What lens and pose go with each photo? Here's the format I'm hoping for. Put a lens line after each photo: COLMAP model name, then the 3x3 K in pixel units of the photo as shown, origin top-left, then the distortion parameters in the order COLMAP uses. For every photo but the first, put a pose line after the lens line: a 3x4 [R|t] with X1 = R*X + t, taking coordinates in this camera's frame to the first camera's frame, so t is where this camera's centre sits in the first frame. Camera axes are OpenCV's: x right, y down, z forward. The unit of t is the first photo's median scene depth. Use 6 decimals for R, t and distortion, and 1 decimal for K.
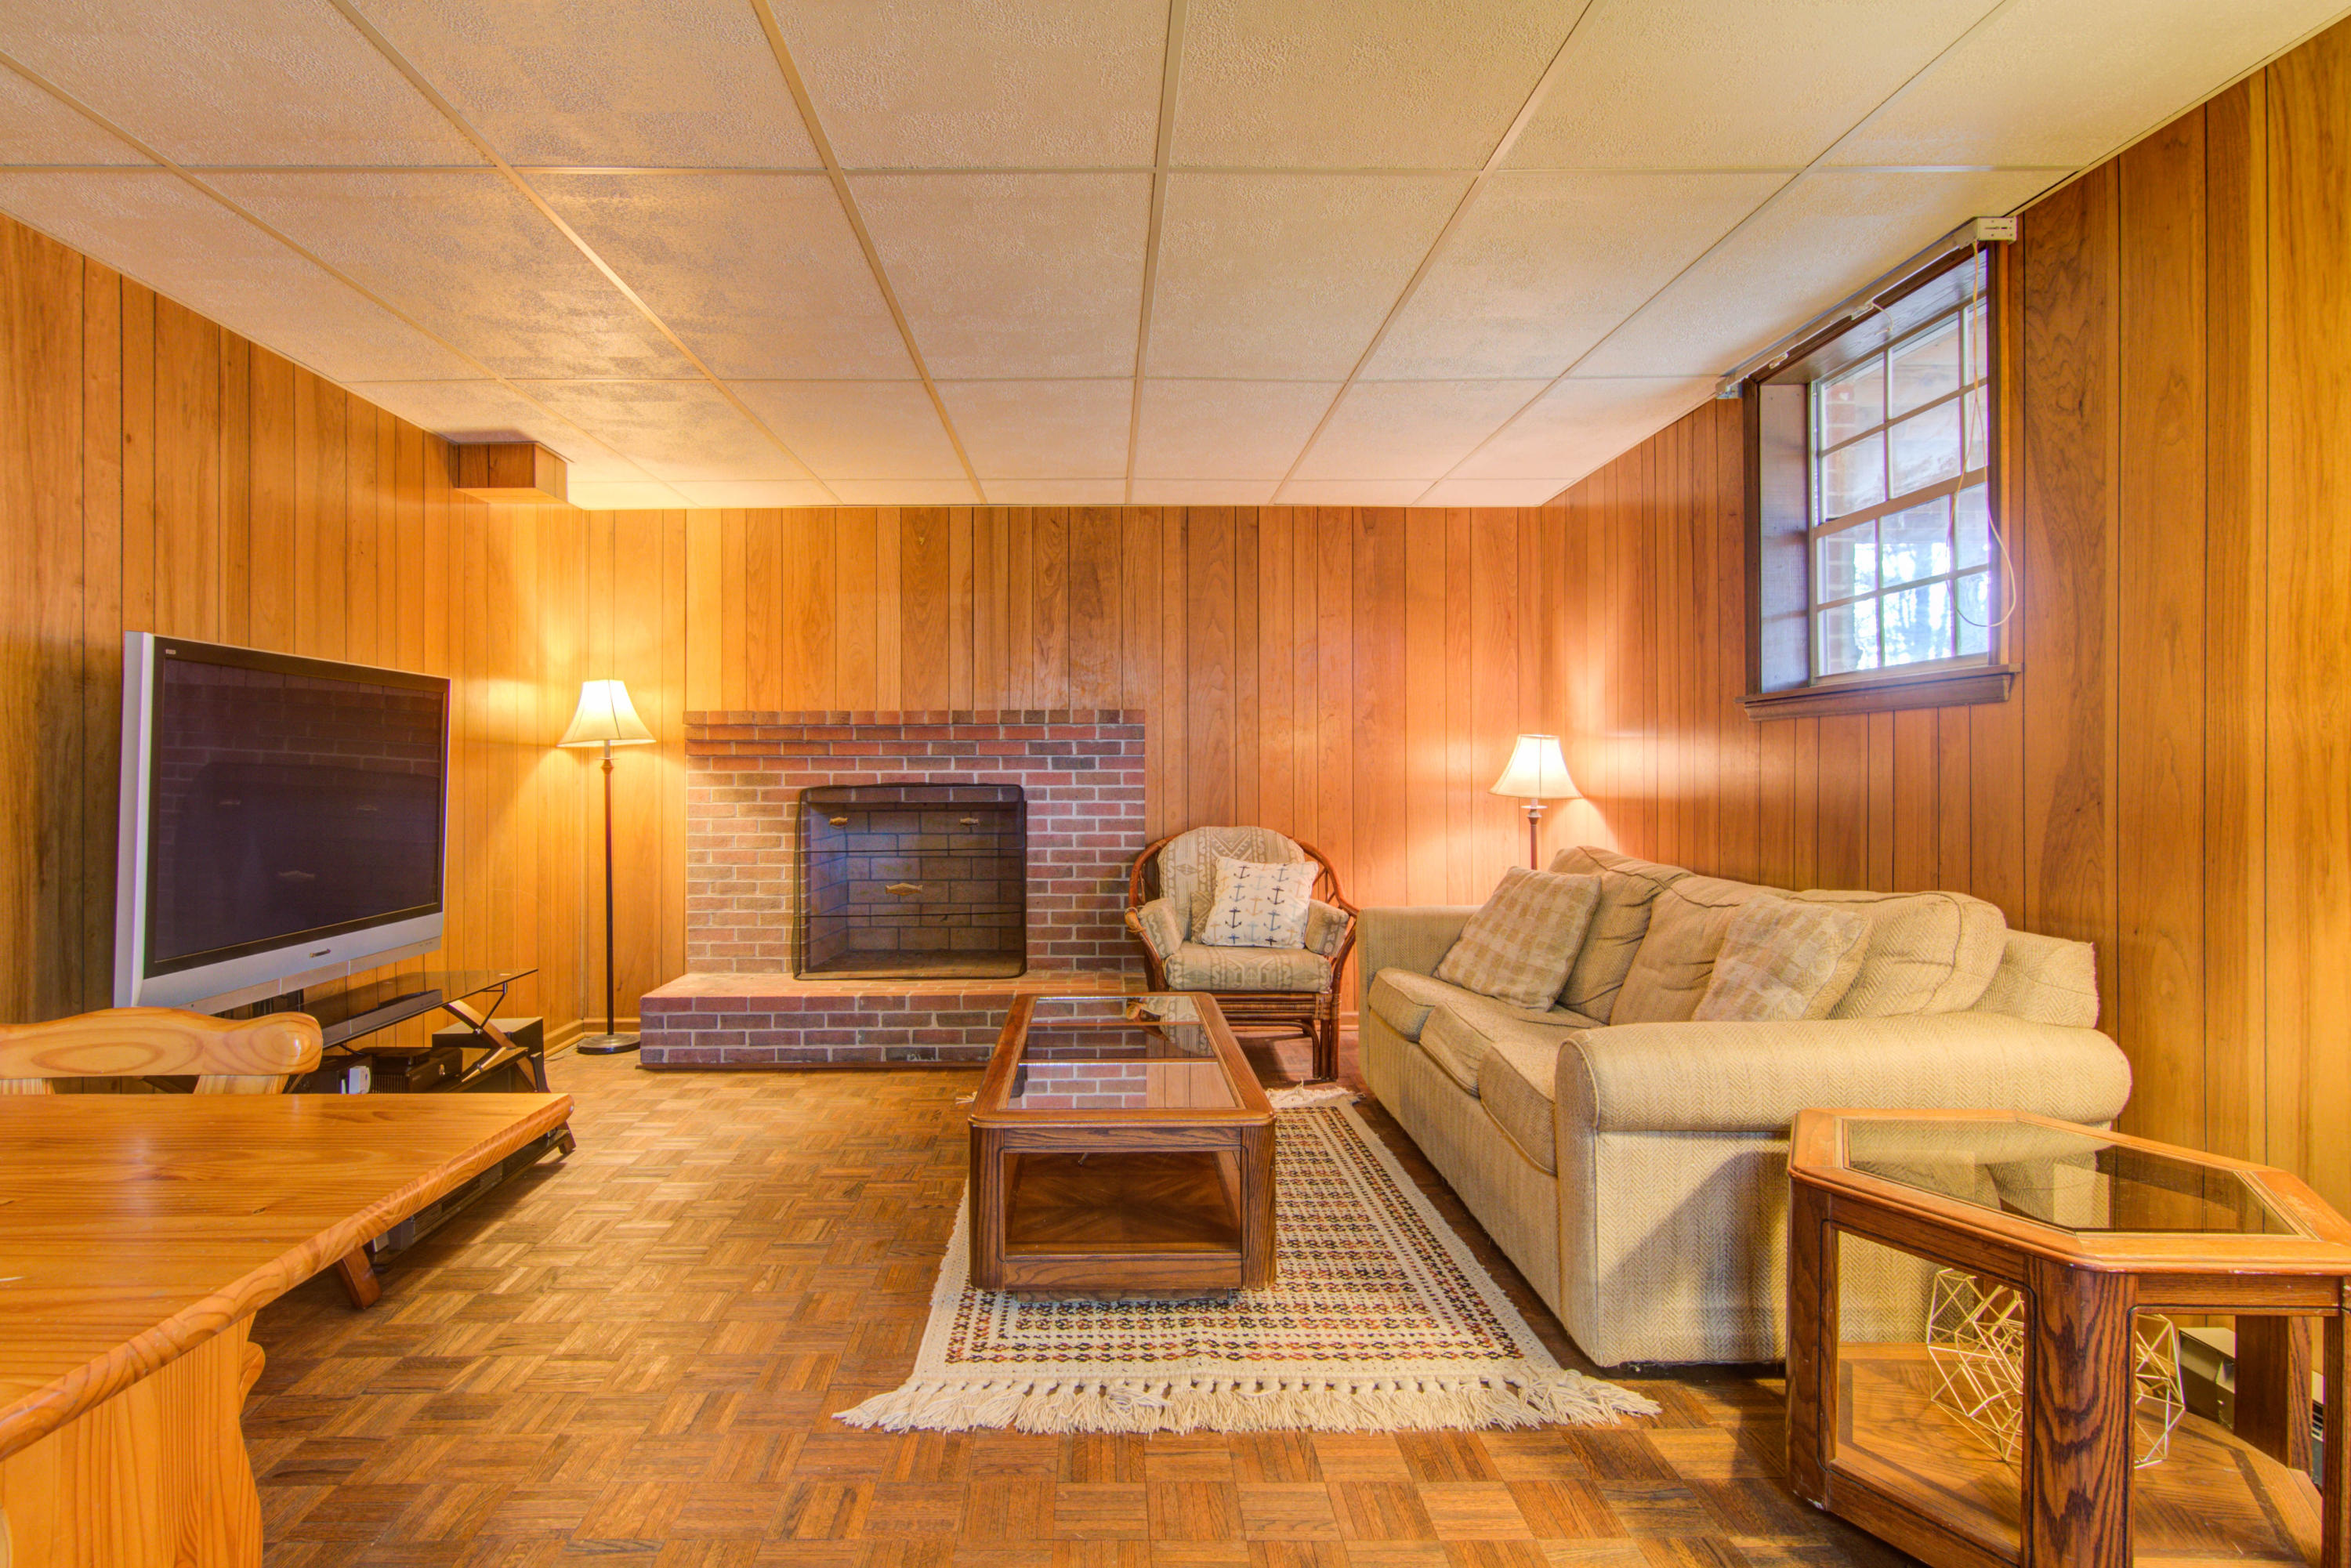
lens RADIAL K [[1196.2, 0, 1169.2], [0, 1196.2, 780.1], [0, 0, 1]] dist [0.010392, -0.003596]
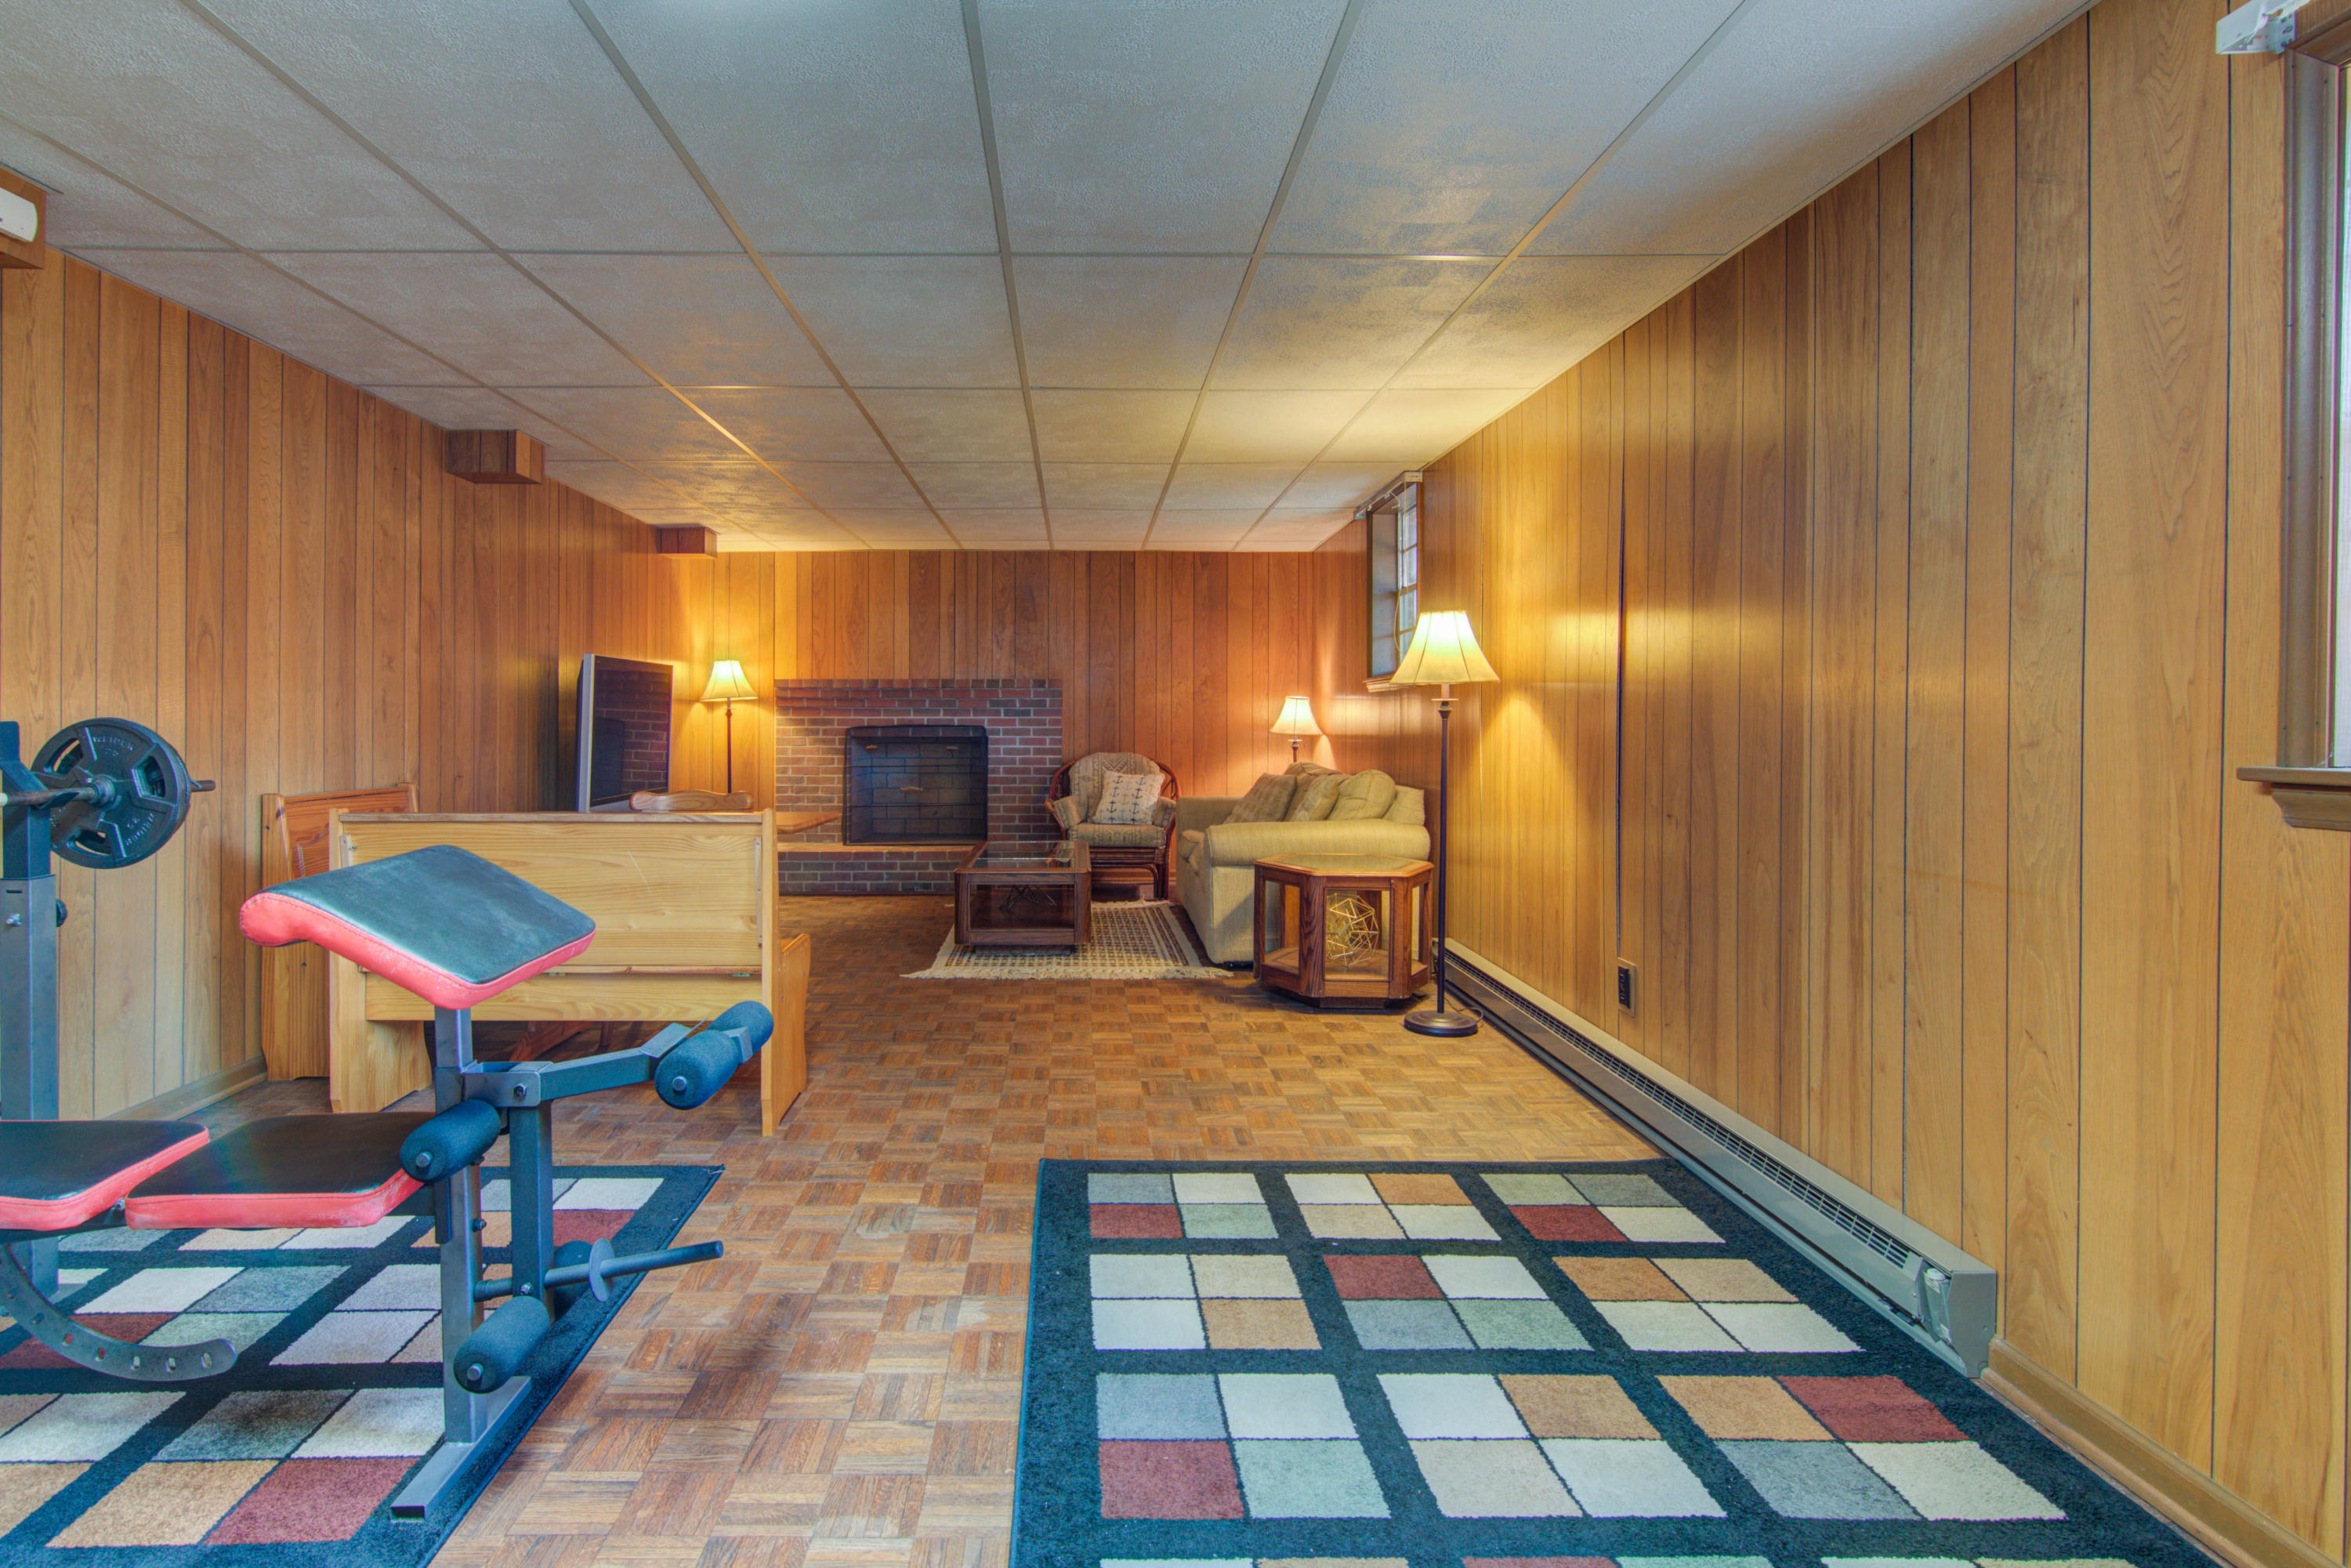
lens RADIAL K [[1196.2, 0, 1139.4], [0, 1196.2, 727.6], [0, 0, 1]] dist [0.010392, -0.003596]
pose [[0.999981, 0.003831, -0.004760, 0.091097], [-0.003833, 0.999993, -0.000355, 0.005913], [0.004758, 0.000373, 0.999989, -0.598360]]
